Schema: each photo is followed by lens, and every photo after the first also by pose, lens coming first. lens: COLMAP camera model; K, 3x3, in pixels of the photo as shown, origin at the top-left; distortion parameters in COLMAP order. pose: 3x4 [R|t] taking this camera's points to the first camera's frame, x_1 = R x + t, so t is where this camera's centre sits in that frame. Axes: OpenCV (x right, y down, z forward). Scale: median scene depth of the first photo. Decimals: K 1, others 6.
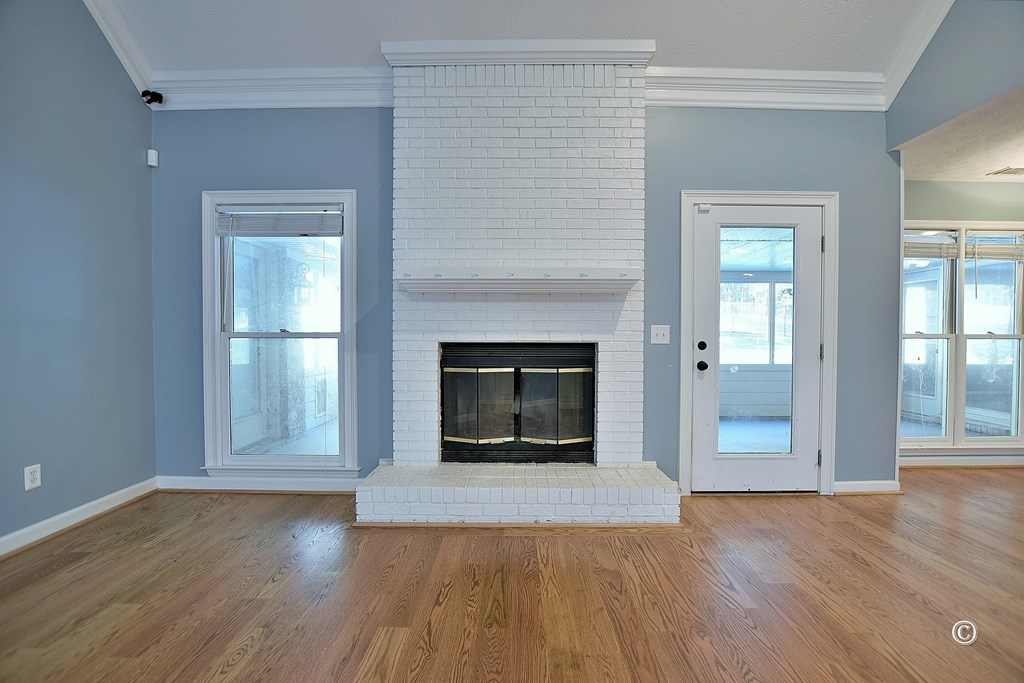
lens RADIAL K [[453.7, 0, 510.8], [0, 453.7, 345.7], [0, 0, 1]] dist [-0.020921, 0.000221]
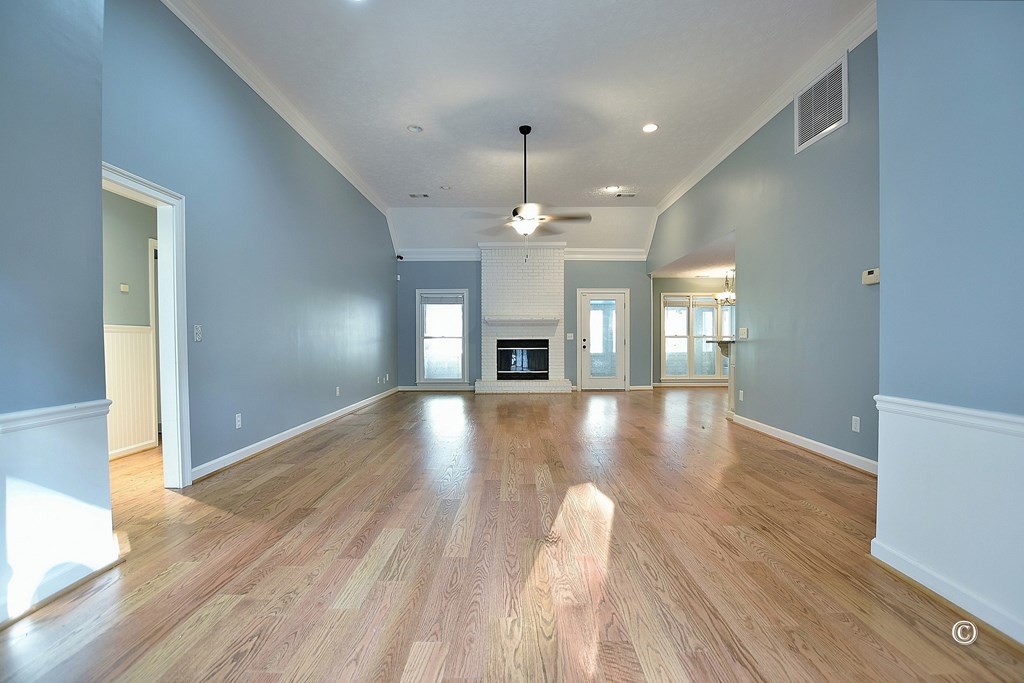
lens RADIAL K [[453.7, 0, 510.8], [0, 453.7, 345.7], [0, 0, 1]] dist [-0.020921, 0.000221]
pose [[0.999899, -0.004923, -0.013346, -0.023468], [0.004920, 0.999988, -0.000226, 0.034427], [0.013347, 0.000161, 0.999911, -2.008288]]
